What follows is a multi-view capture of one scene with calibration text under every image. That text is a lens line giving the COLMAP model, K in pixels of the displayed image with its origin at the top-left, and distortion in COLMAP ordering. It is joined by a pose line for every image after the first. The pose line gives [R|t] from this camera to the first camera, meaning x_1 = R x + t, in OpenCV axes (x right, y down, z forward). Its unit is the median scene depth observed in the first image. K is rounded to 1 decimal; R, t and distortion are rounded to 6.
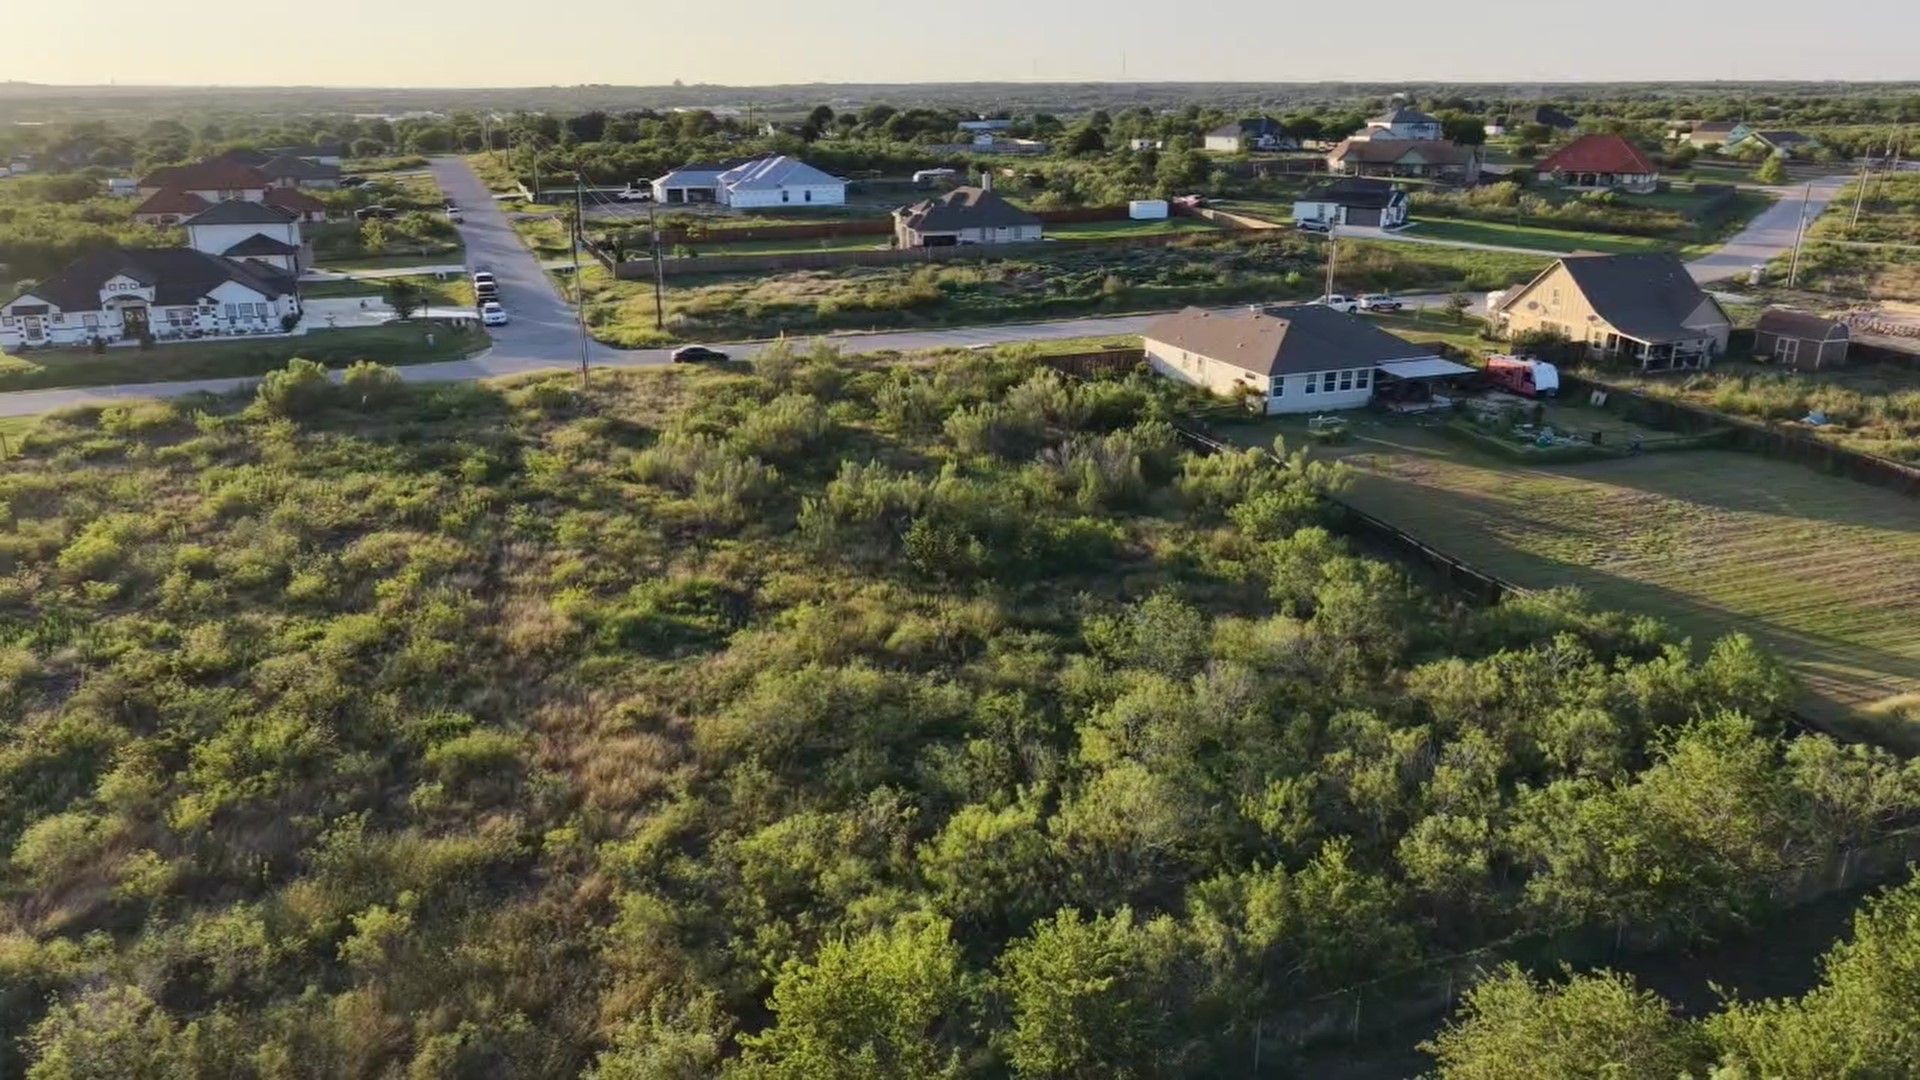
lens RADIAL K [[1360.6, 0, 962.6], [0, 1360.6, 547.1], [0, 0, 1]] dist [0.042725, -0.047837]
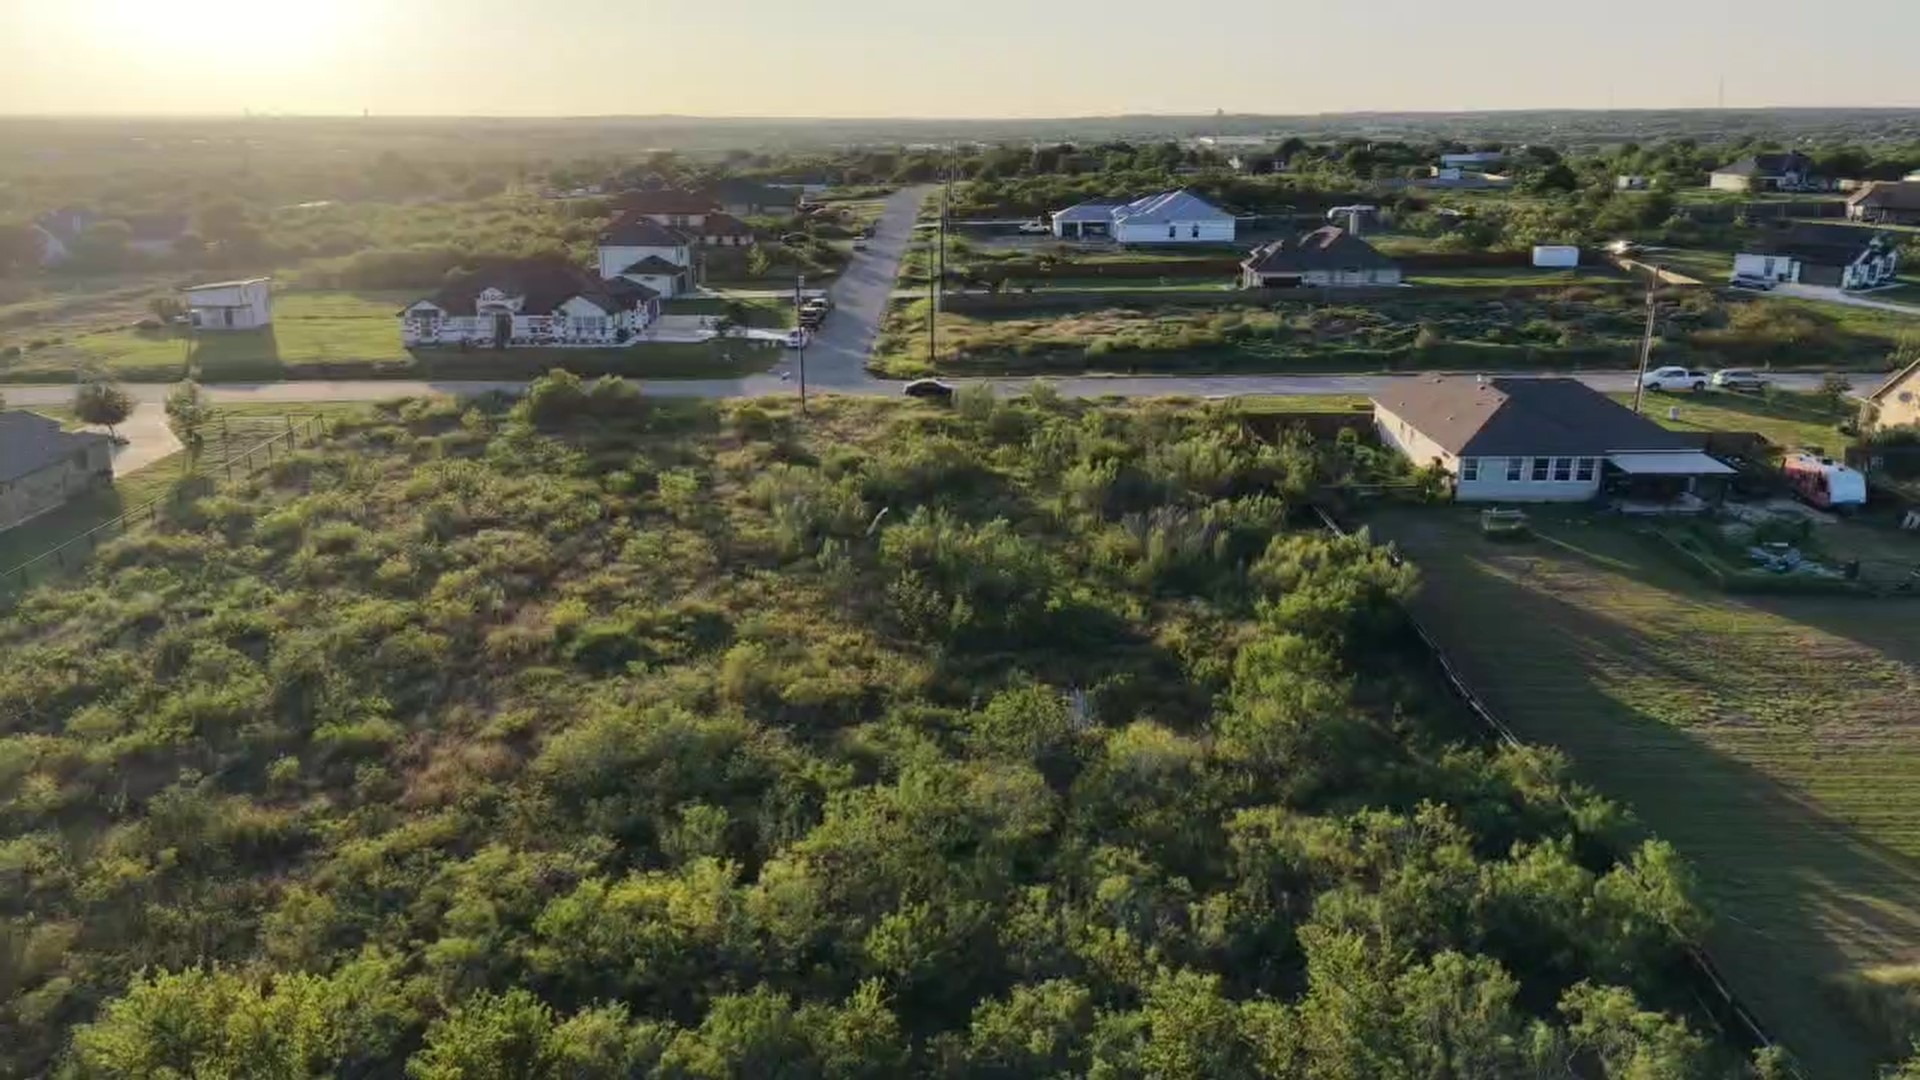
lens RADIAL K [[1360.6, 0, 962.6], [0, 1360.6, 547.1], [0, 0, 1]] dist [0.042725, -0.047837]
pose [[0.929654, 0.109245, -0.351864, 0.213046], [-0.115964, 0.993251, 0.001995, -0.027910], [0.349708, 0.038949, 0.936049, 0.054891]]
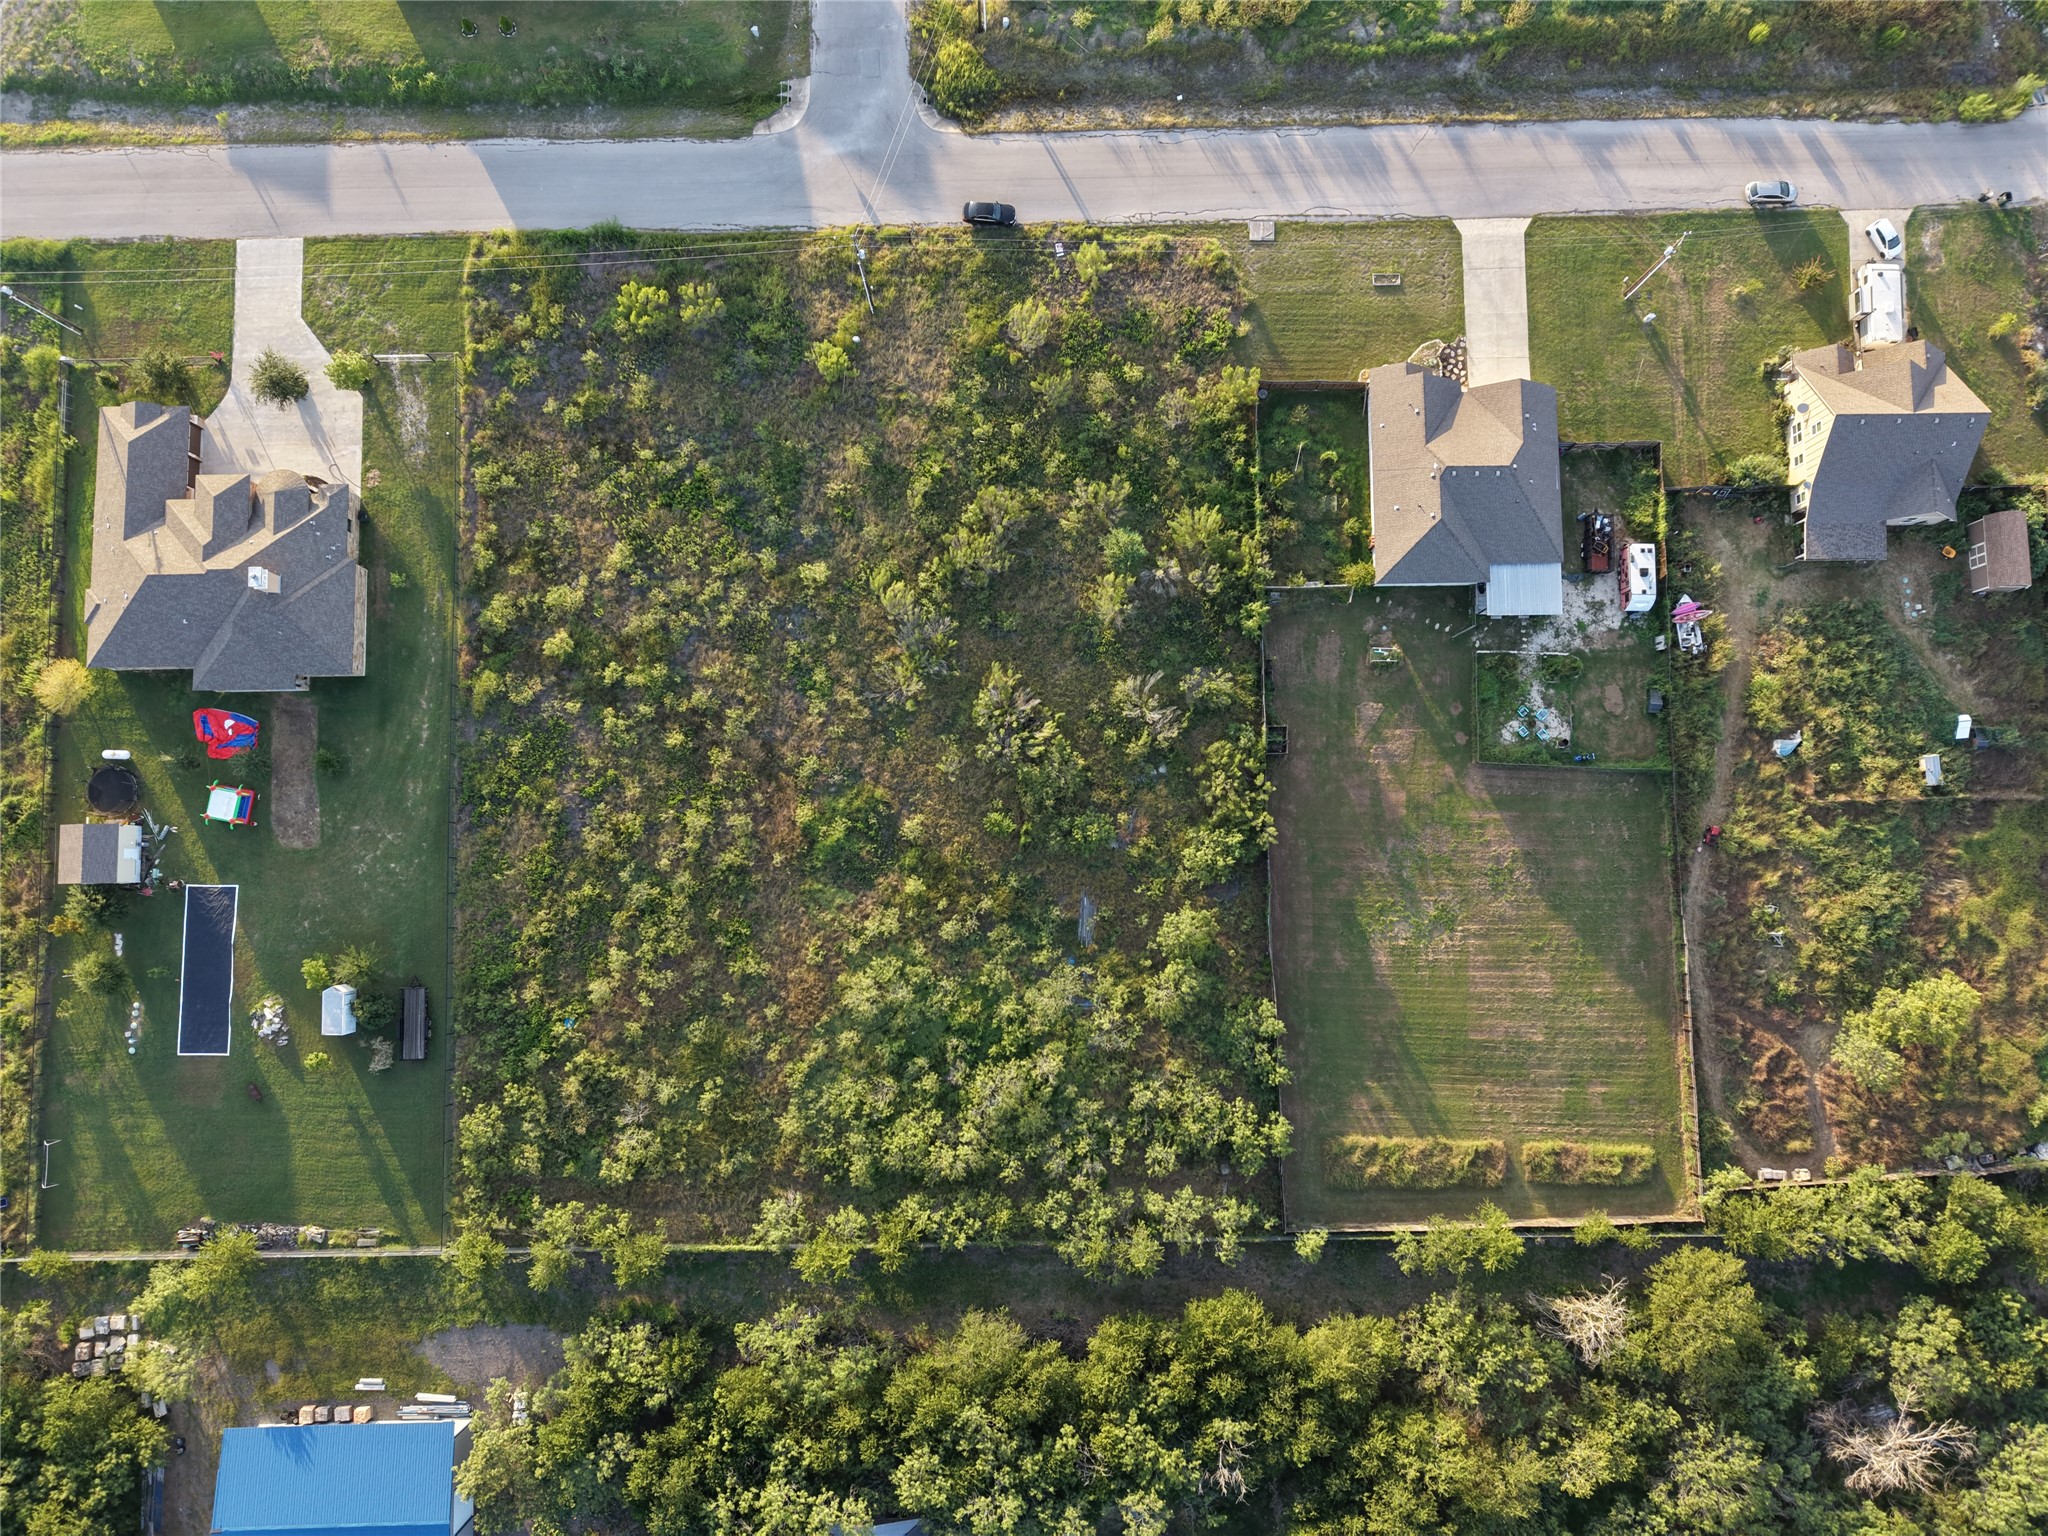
lens RADIAL K [[1372.8, 0, 1024.0], [0, 1372.8, 768.0], [0, 0, 1]] dist [0.039535, -0.038810]
pose [[0.935350, 0.352099, -0.033871, 0.023966], [-0.113276, 0.388872, 0.914301, -1.005253], [0.335096, -0.851355, 0.403616, 0.218441]]
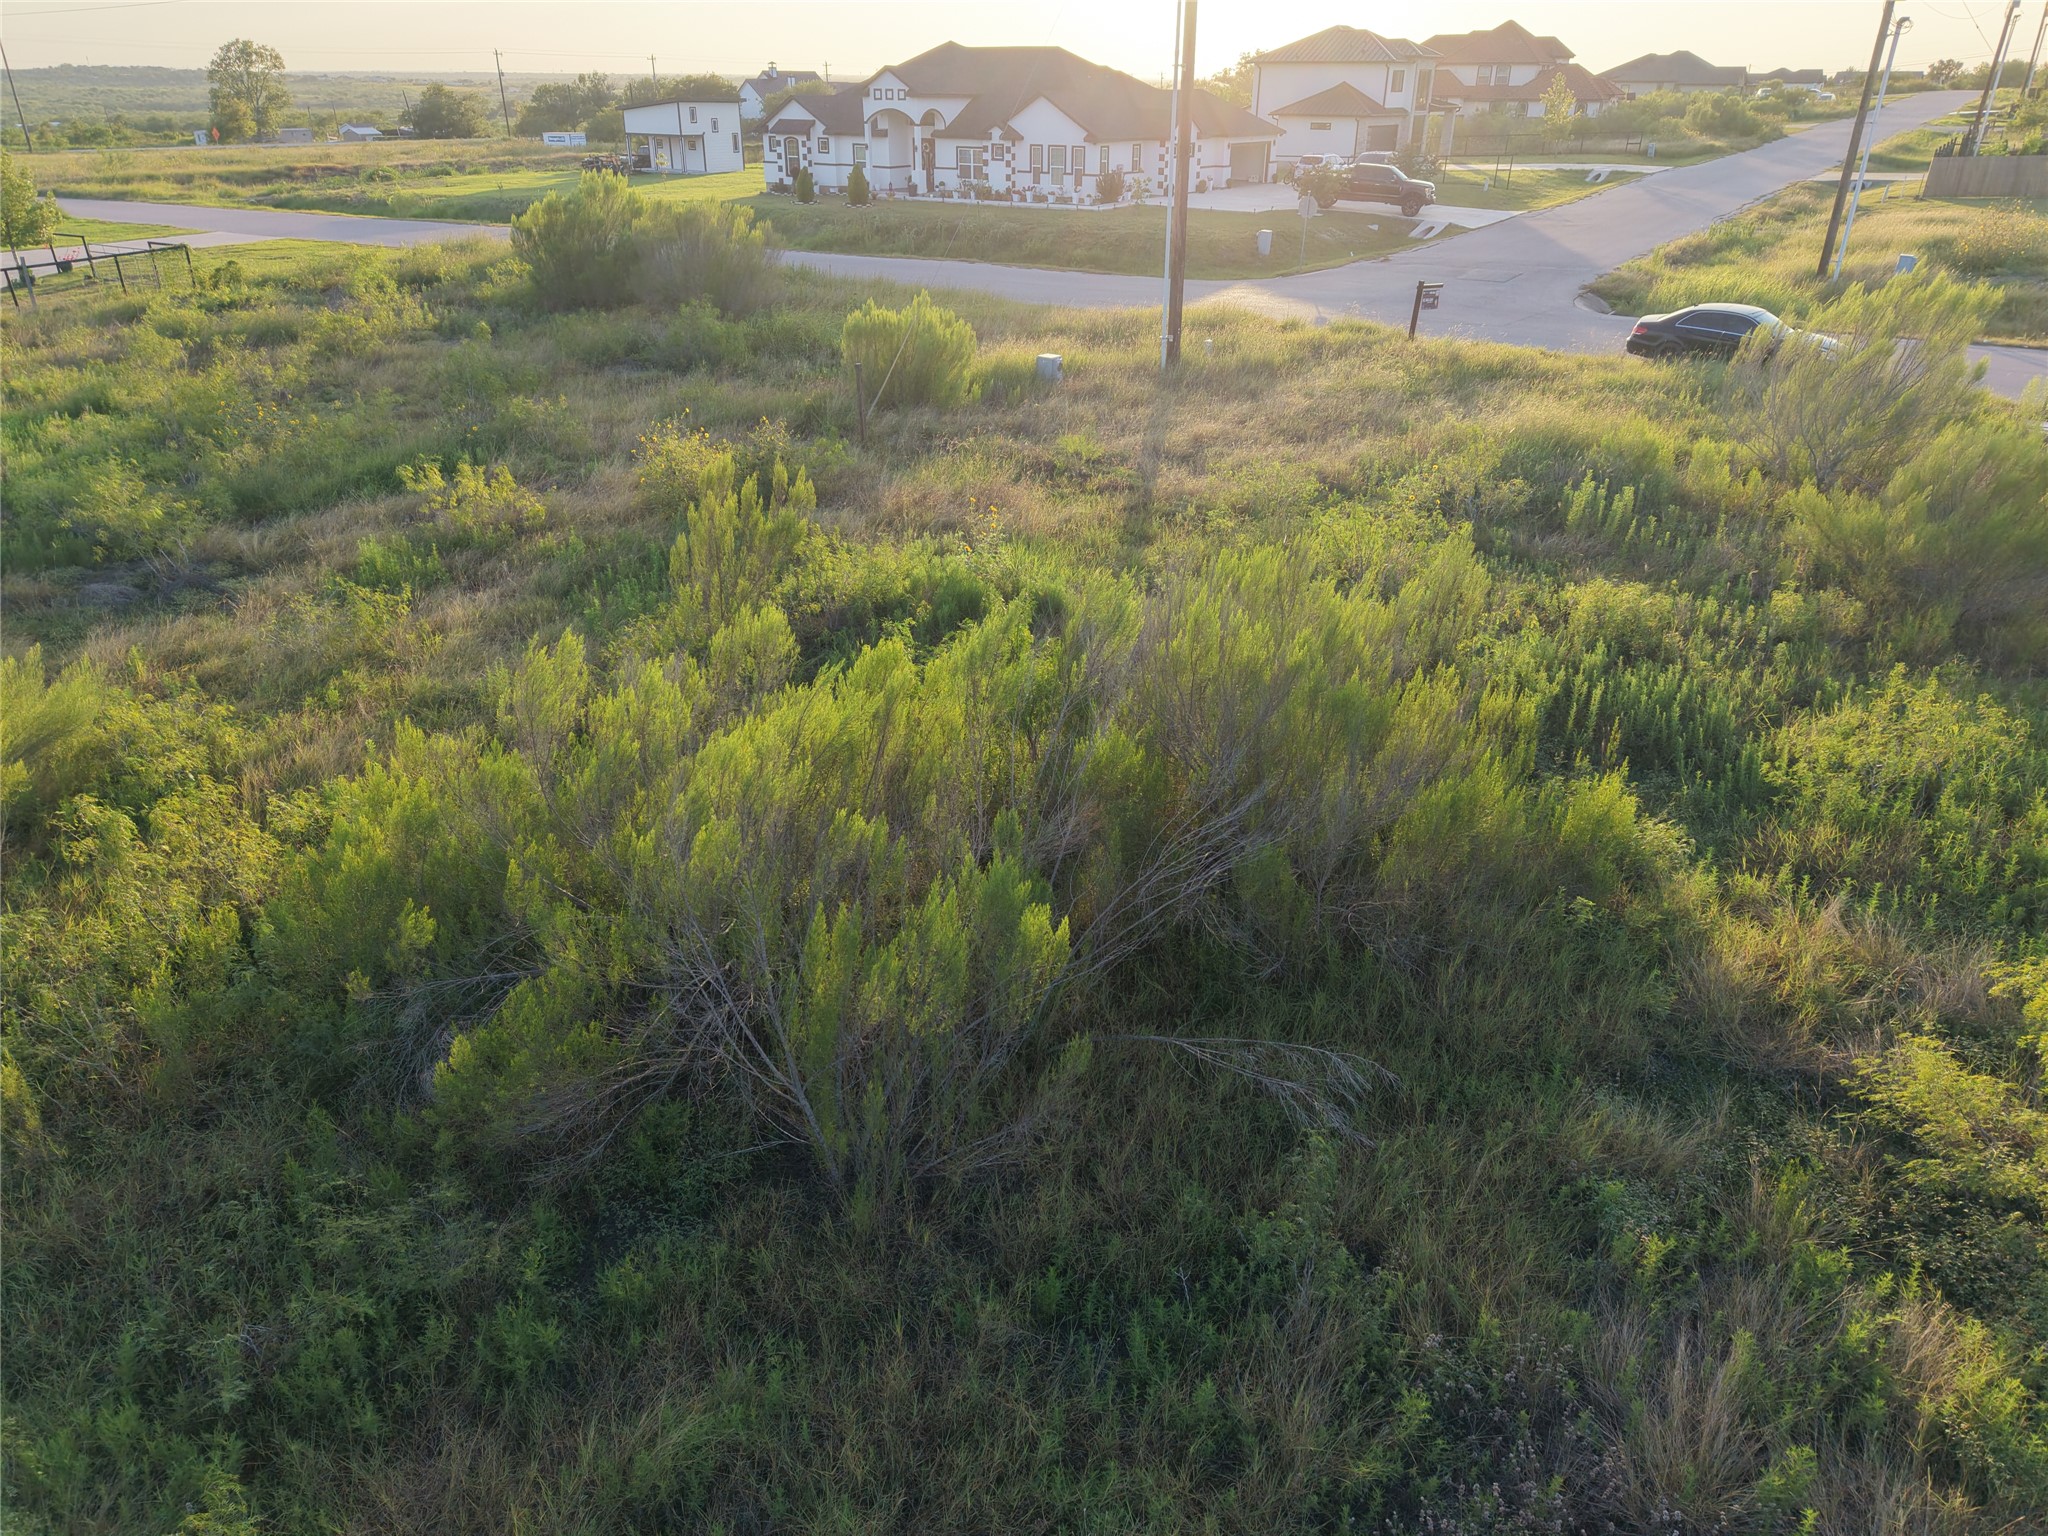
lens RADIAL K [[1372.8, 0, 1024.0], [0, 1372.8, 768.0], [0, 0, 1]] dist [0.039535, -0.038810]
pose [[0.558172, 0.372272, -0.741524, -0.025374], [-0.261858, 0.927061, 0.268308, -0.101790], [0.787321, 0.044412, 0.614941, 0.739773]]
